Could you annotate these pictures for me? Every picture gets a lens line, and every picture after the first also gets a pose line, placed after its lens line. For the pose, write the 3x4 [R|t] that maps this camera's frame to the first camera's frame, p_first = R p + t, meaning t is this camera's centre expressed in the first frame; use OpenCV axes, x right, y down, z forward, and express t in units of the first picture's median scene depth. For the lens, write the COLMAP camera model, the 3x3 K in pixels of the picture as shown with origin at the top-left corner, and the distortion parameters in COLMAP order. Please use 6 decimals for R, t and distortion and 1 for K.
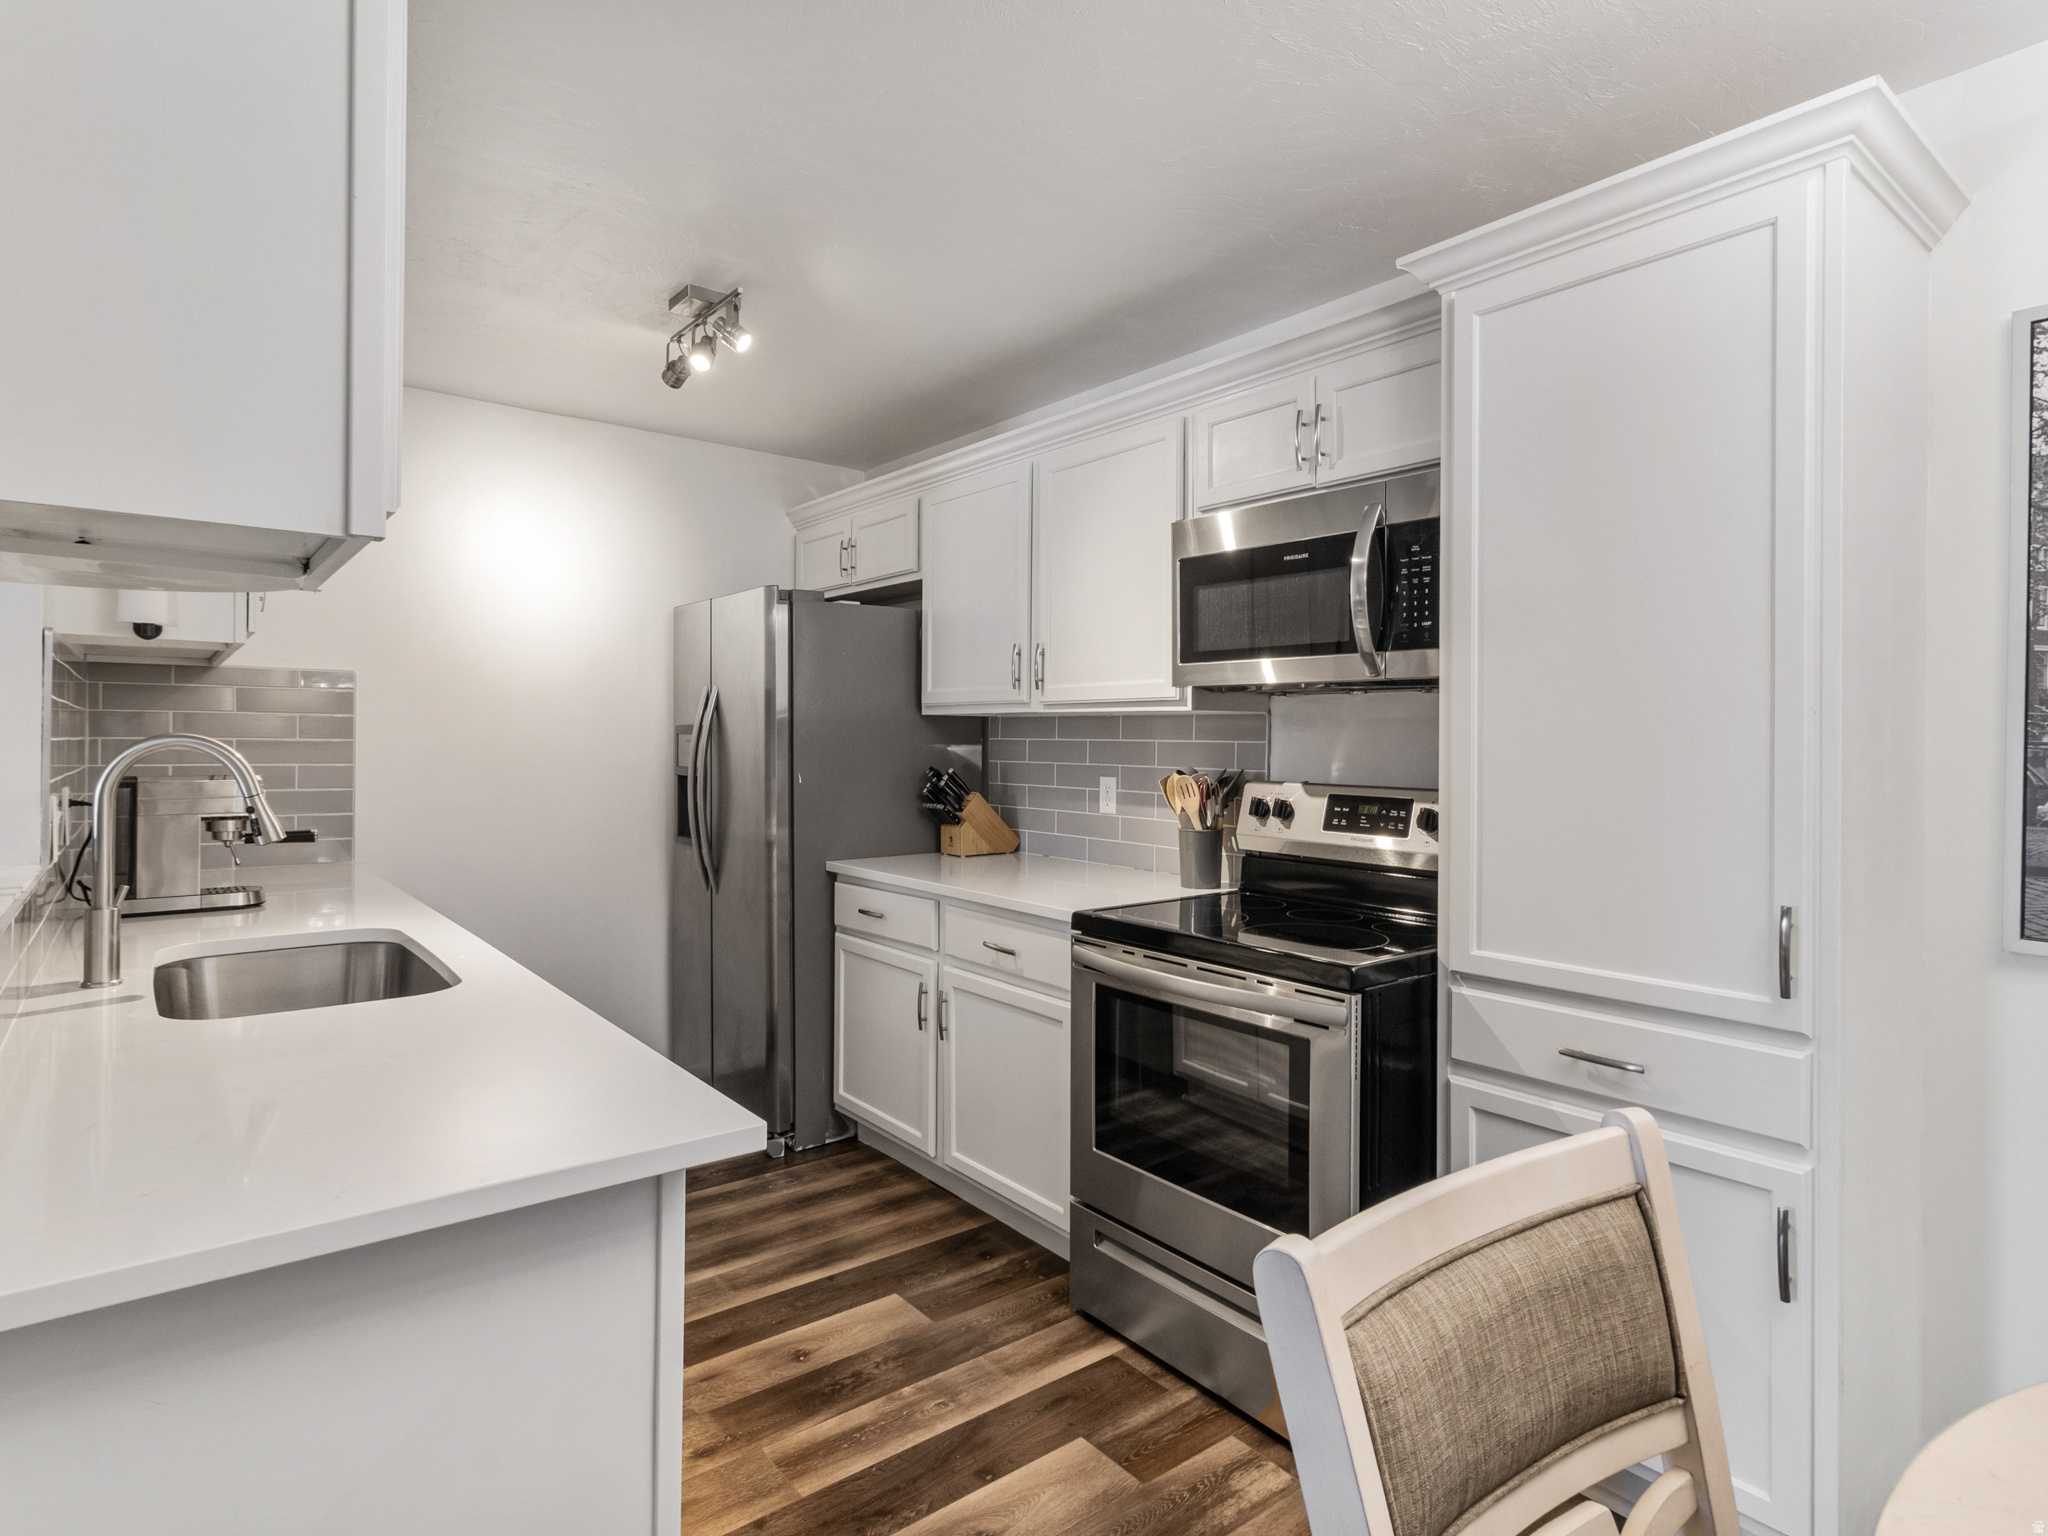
lens RADIAL K [[1097.7, 0, 1026.7], [0, 1097.7, 745.0], [0, 0, 1]] dist [-0.000372, 0.001586]
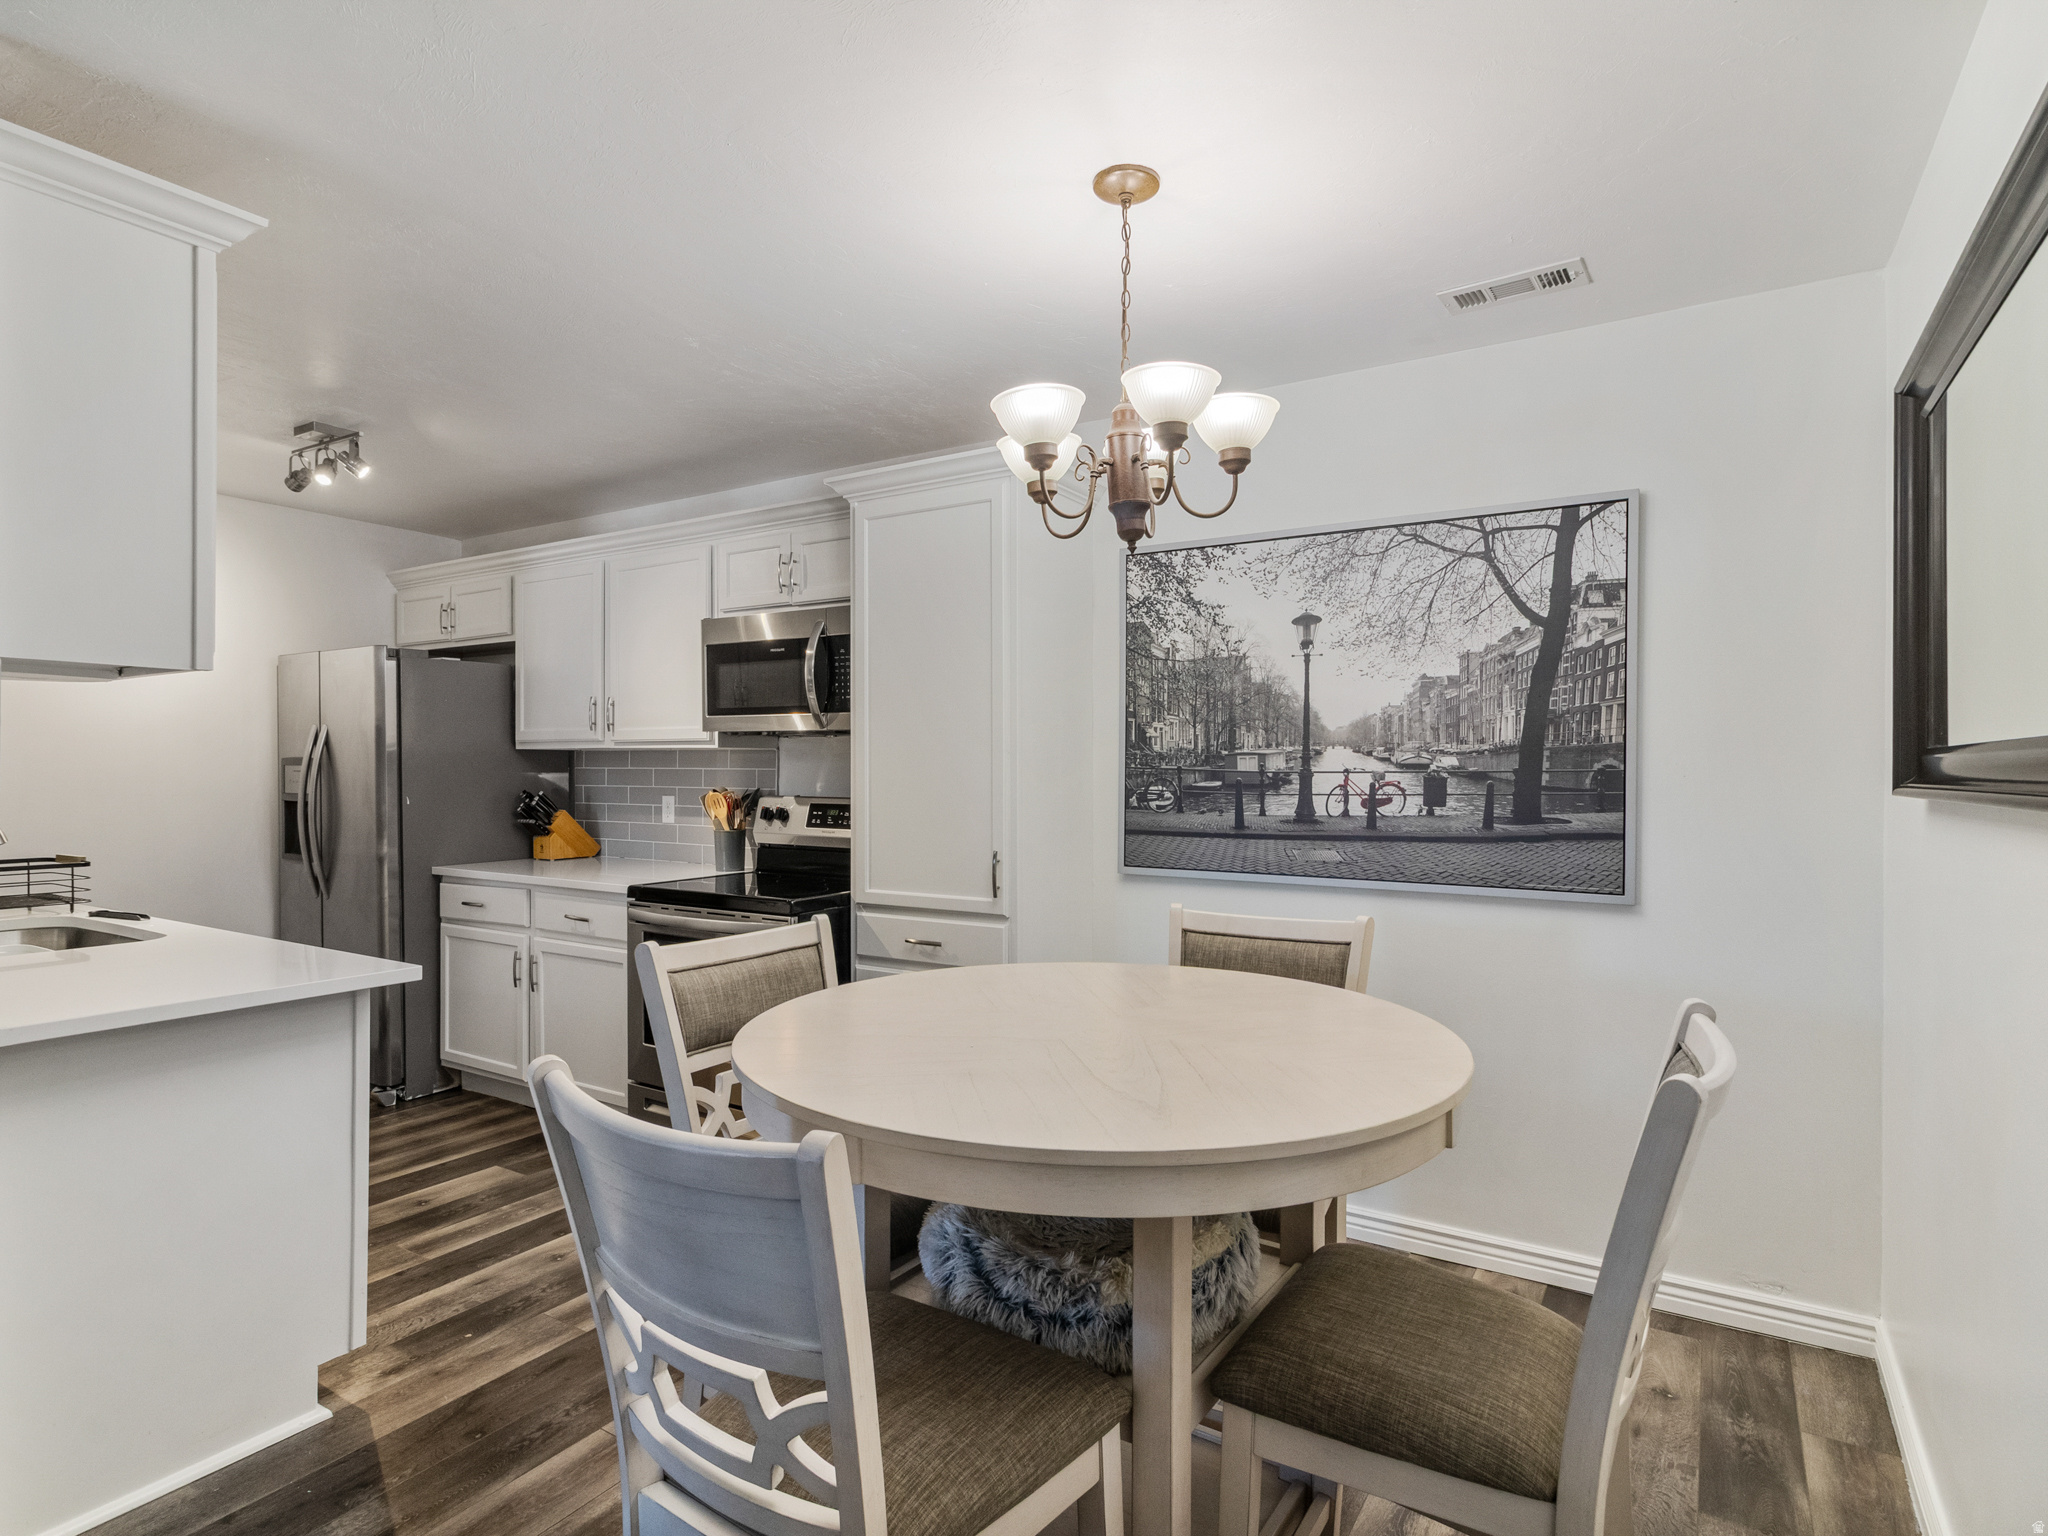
lens RADIAL K [[1097.7, 0, 1036.2], [0, 1097.7, 774.7], [0, 0, 1]] dist [-0.000372, 0.001586]
pose [[0.942358, -0.007485, 0.334522, 0.063250], [0.006996, 0.999972, 0.002667, 0.003521], [-0.334533, -0.000173, 0.942384, -0.535015]]
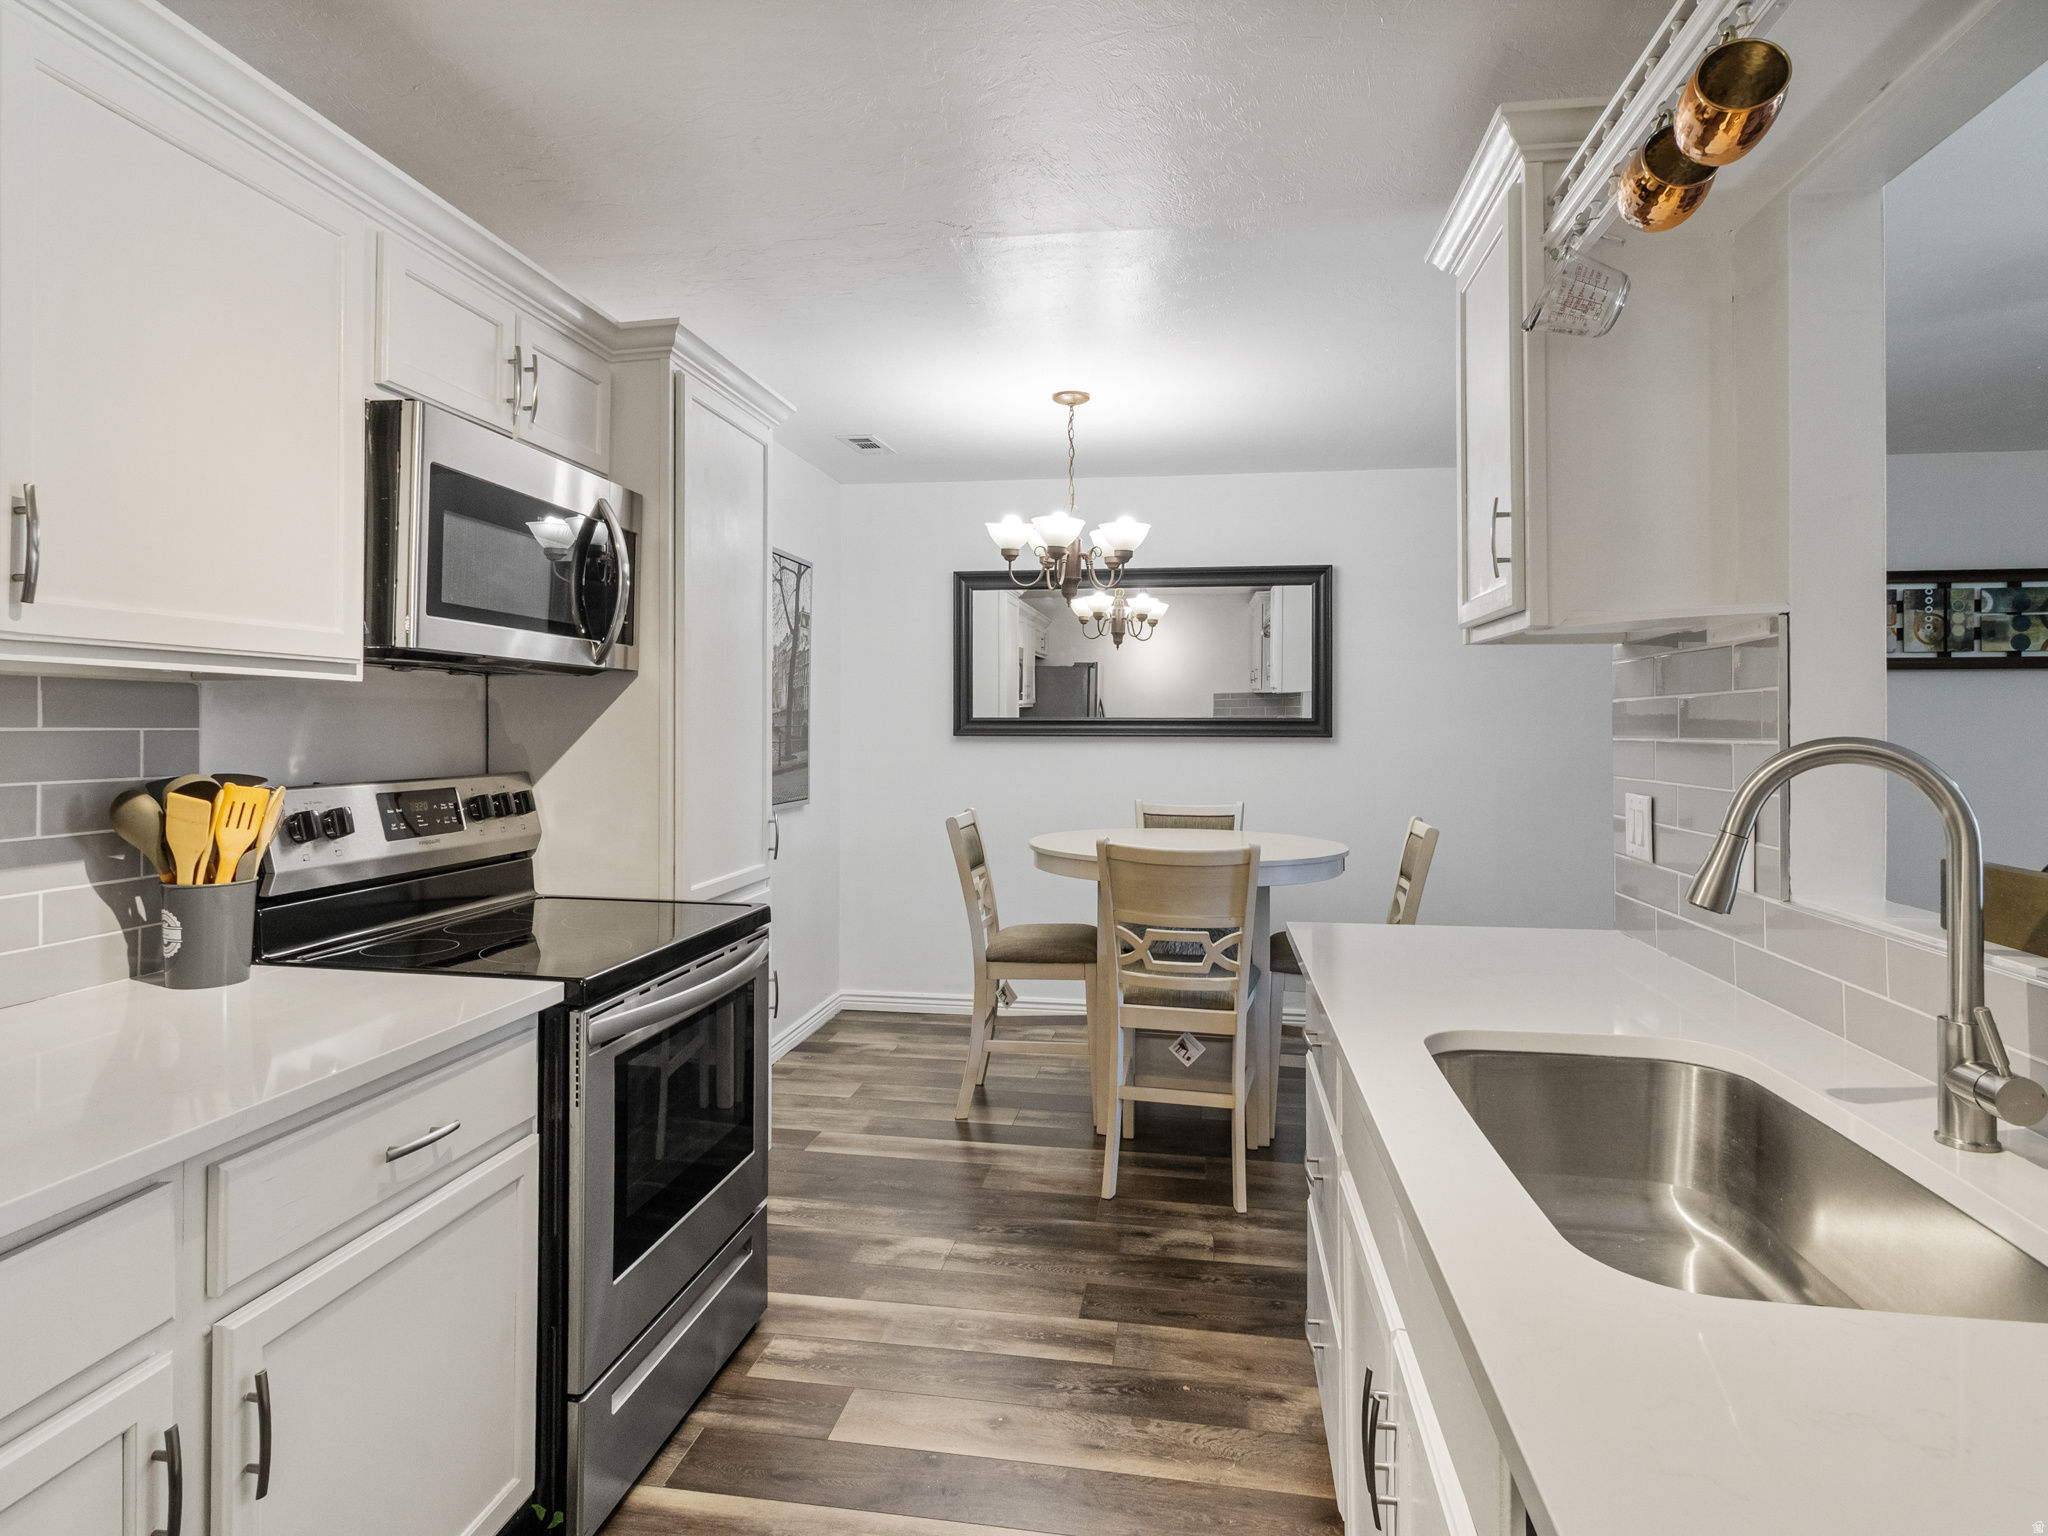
lens RADIAL K [[1097.7, 0, 1050.7], [0, 1097.7, 713.9], [0, 0, 1]] dist [-0.000372, 0.001586]
pose [[-0.686887, -0.003630, 0.726755, -0.616922], [-0.005186, 0.999987, 0.000094, -0.014801], [-0.726746, -0.003704, -0.686897, 1.181796]]
